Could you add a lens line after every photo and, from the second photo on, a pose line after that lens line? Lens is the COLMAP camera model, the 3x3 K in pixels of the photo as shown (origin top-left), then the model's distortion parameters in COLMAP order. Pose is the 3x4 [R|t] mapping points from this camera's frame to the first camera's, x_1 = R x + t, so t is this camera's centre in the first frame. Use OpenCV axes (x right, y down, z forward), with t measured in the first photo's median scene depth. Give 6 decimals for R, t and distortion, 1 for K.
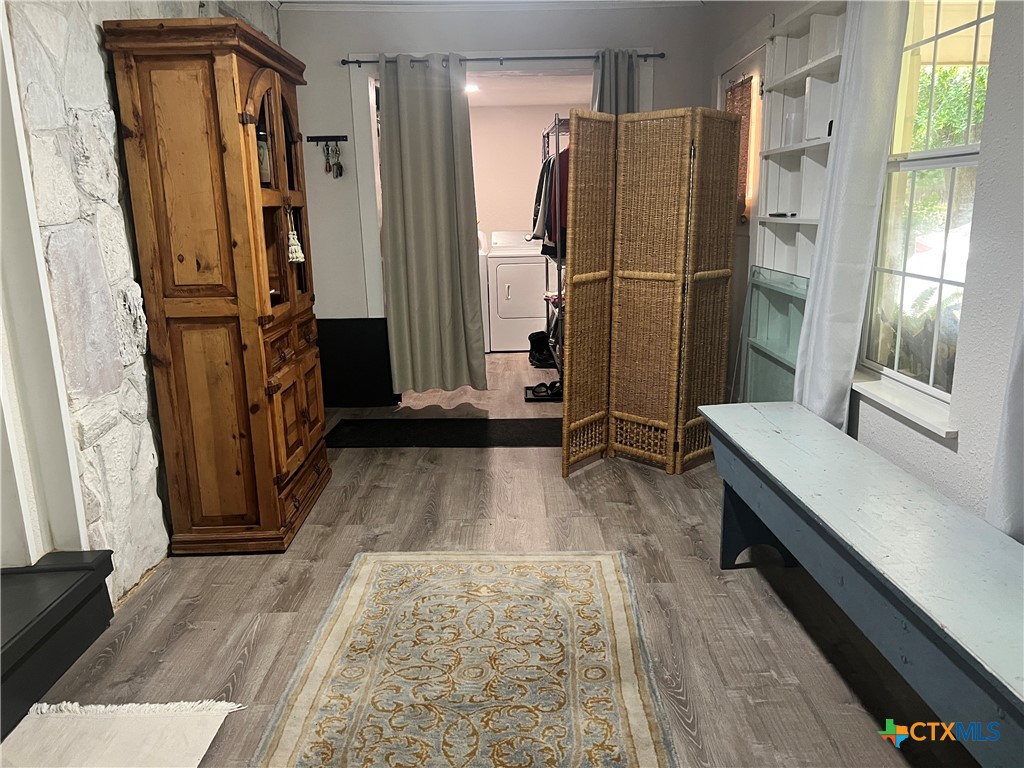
lens RADIAL K [[769.8, 0, 510.6], [0, 769.8, 392.3], [0, 0, 1]] dist [0.051768, -0.059494]
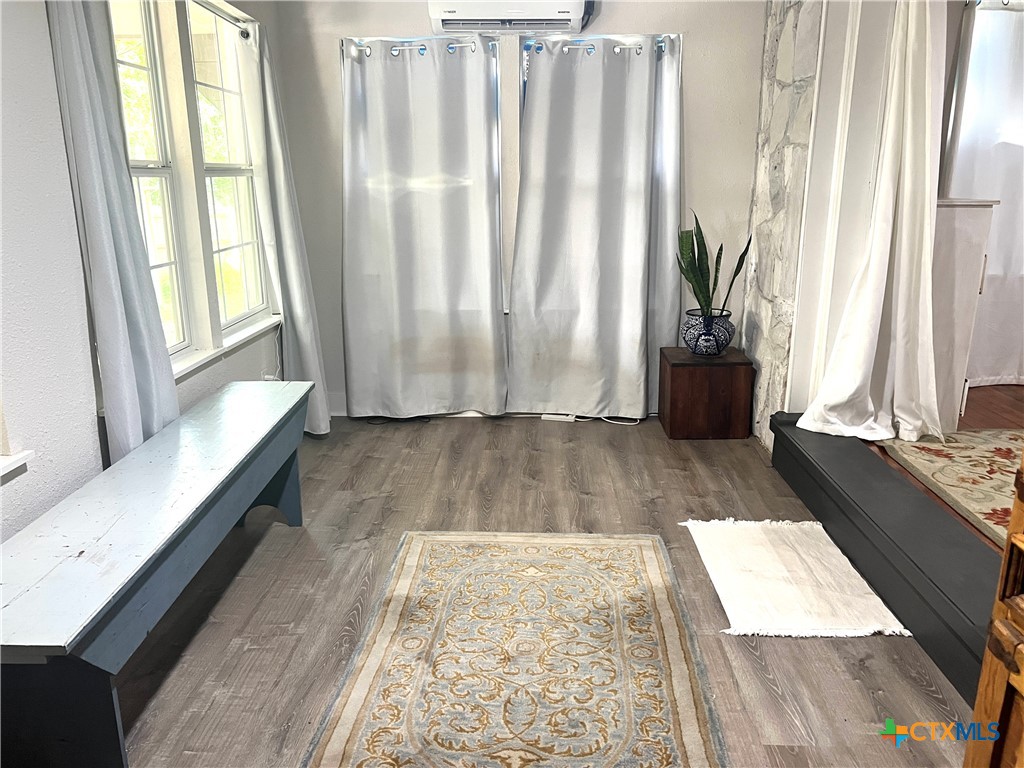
lens RADIAL K [[769.8, 0, 508.8], [0, 769.8, 387.9], [0, 0, 1]] dist [0.051768, -0.059494]
pose [[-0.998813, 0.013501, 0.046801, -0.062373], [0.034347, 0.876496, 0.480182, -0.358068], [-0.034538, 0.481220, -0.875919, 1.377158]]
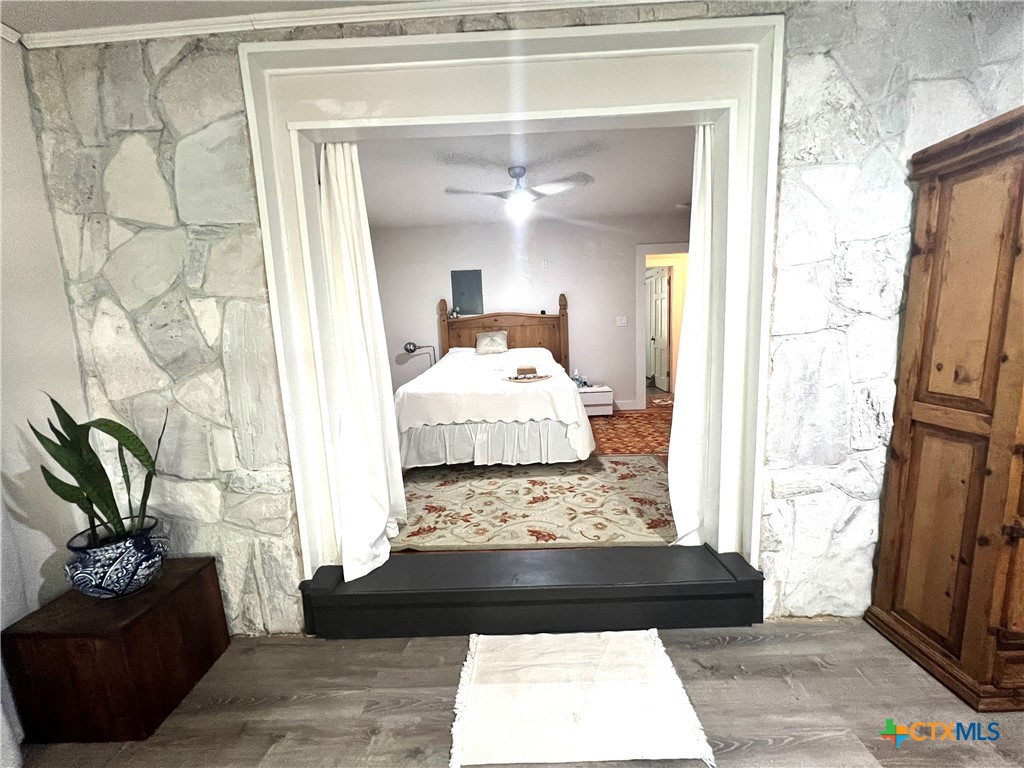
lens RADIAL K [[410.1, 0, 513.8], [0, 410.1, 386.8], [0, 0, 1]] dist [-0.001360, 0.000171]
pose [[-0.016032, 0.165427, -0.986092, 0.113324], [-0.192951, 0.967169, 0.165389, -0.127629], [0.981078, 0.192918, 0.016413, 0.447915]]
